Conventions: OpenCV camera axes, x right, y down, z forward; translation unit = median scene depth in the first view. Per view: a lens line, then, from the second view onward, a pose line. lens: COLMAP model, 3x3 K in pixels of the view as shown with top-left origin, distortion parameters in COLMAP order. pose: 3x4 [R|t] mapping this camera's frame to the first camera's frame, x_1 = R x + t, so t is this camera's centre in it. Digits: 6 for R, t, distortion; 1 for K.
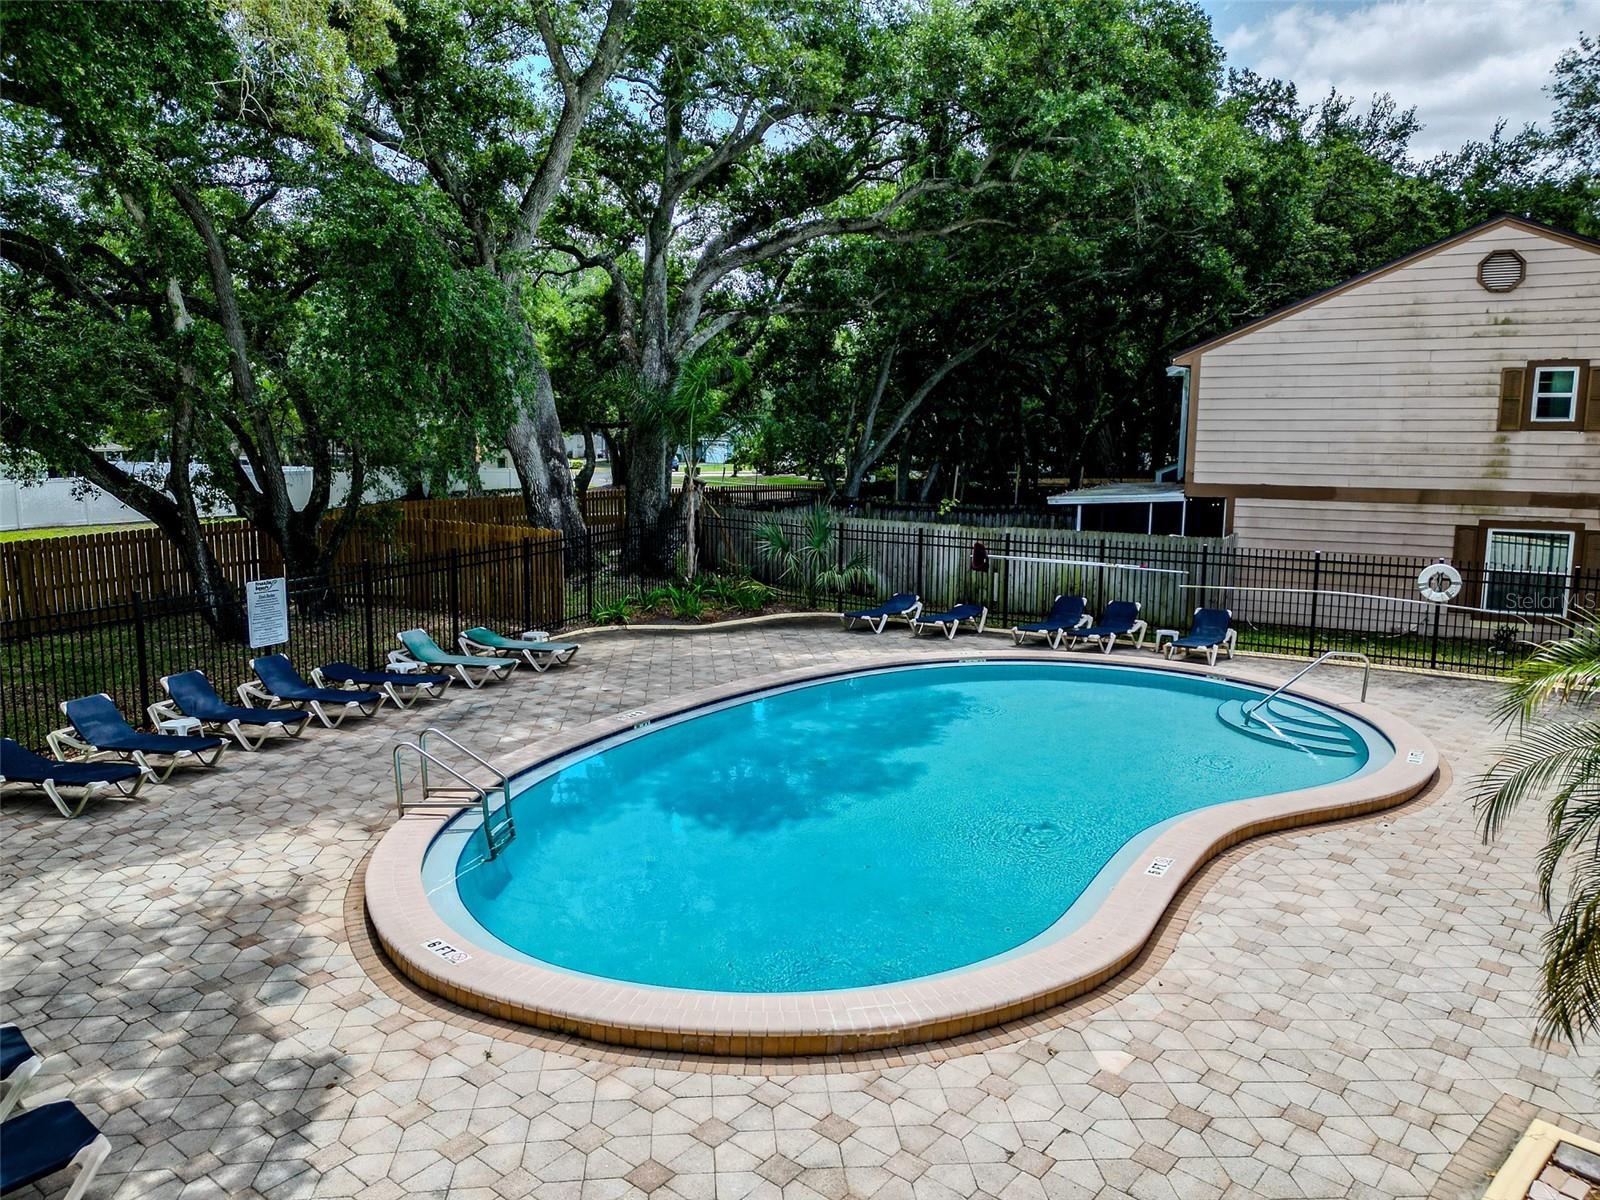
lens RADIAL K [[1124.3, 0, 800.0], [0, 1124.3, 600.0], [0, 0, 1]] dist [0.095601, -0.100251]
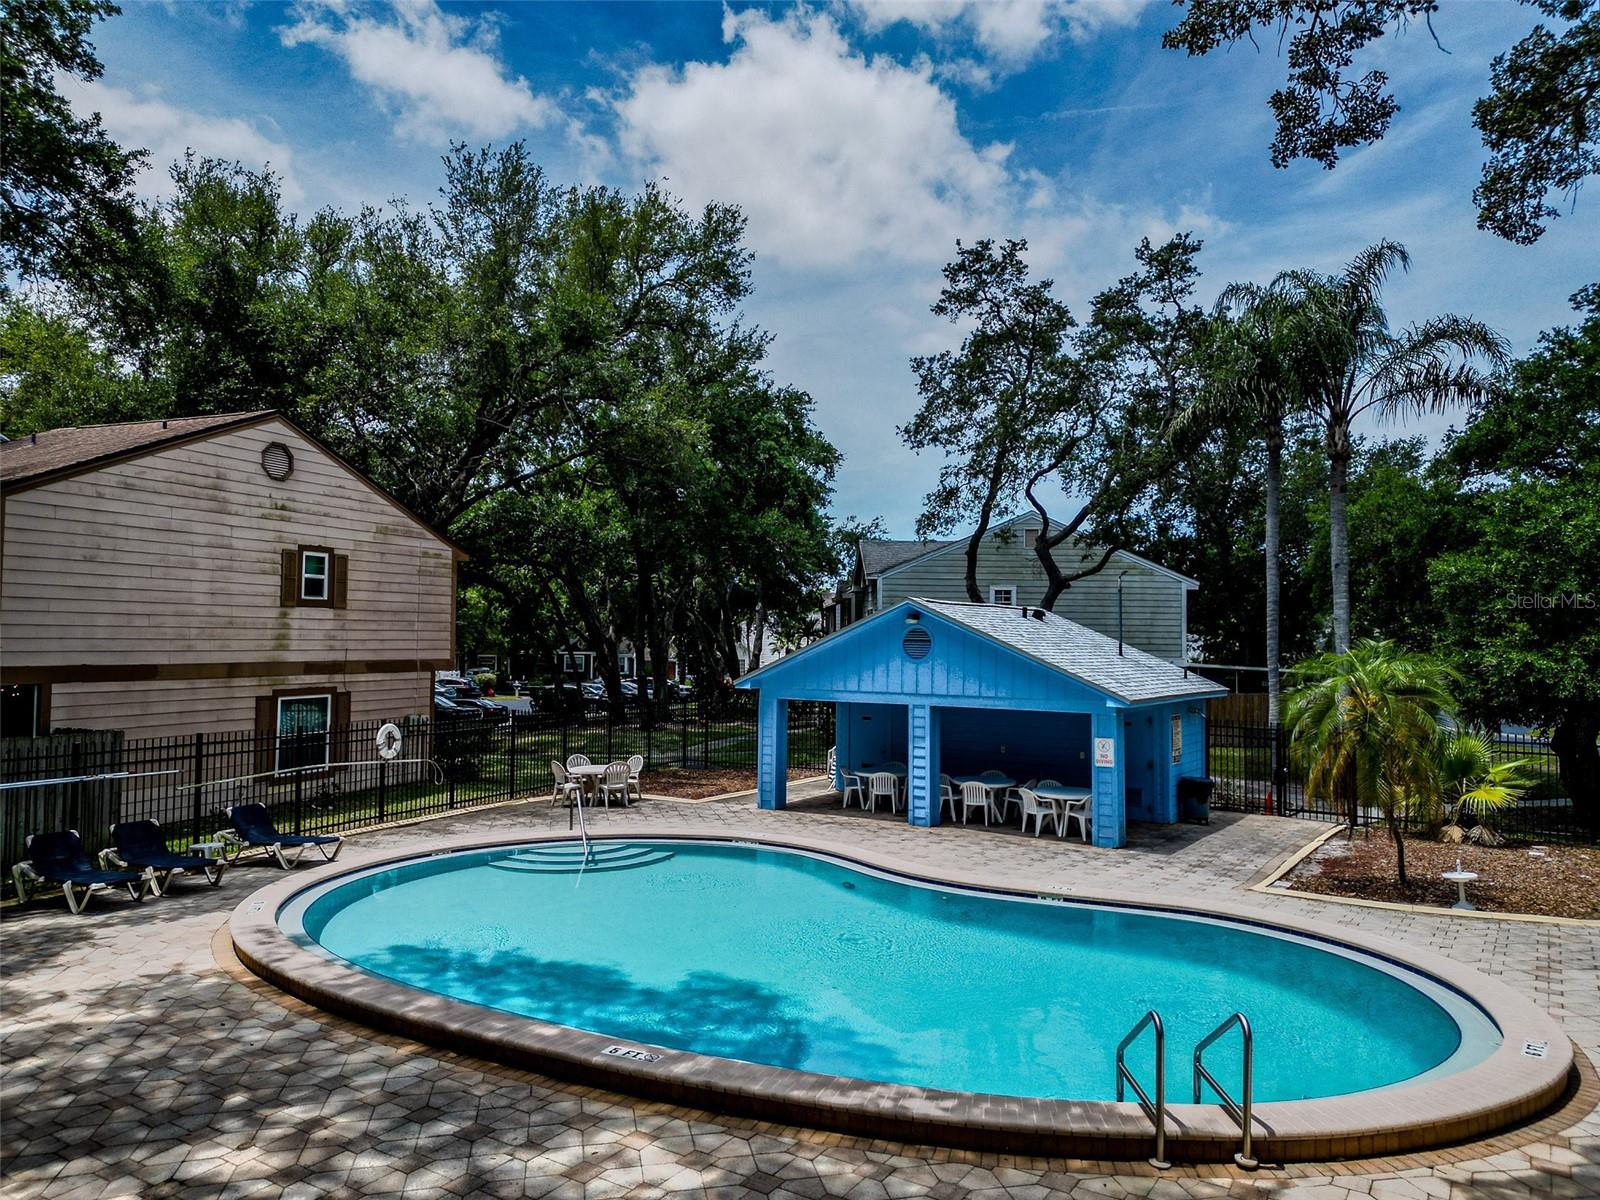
lens RADIAL K [[1111.7, 0, 800.8], [0, 1111.7, 603.1], [0, 0, 1]] dist [0.002151, -0.092844]
pose [[-0.140079, 0.027522, 0.989758, -0.489147], [0.146035, 0.989256, -0.006840, -0.072430], [-0.979312, 0.143581, -0.142593, 0.673784]]
